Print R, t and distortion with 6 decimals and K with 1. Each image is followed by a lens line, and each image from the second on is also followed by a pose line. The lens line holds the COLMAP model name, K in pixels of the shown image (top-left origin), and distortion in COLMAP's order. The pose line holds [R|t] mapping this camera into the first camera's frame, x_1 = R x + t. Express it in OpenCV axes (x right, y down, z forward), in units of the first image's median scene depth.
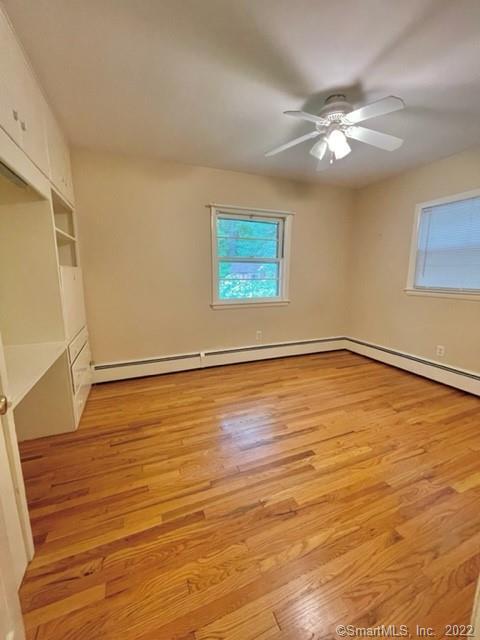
lens RADIAL K [[262.0, 0, 235.4], [0, 262.0, 317.0], [0, 0, 1]] dist [-0.000705, 0.000391]
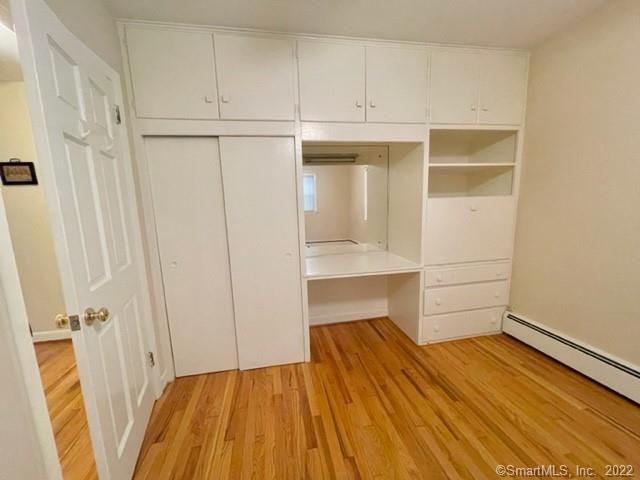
lens RADIAL K [[262.0, 0, 315.8], [0, 262.0, 244.0], [0, 0, 1]] dist [-0.000705, 0.000391]
pose [[-0.210249, 0.157083, -0.964946, 0.545142], [-0.129623, 0.973815, 0.186770, -0.154818], [0.969017, 0.164347, -0.184382, 0.792916]]
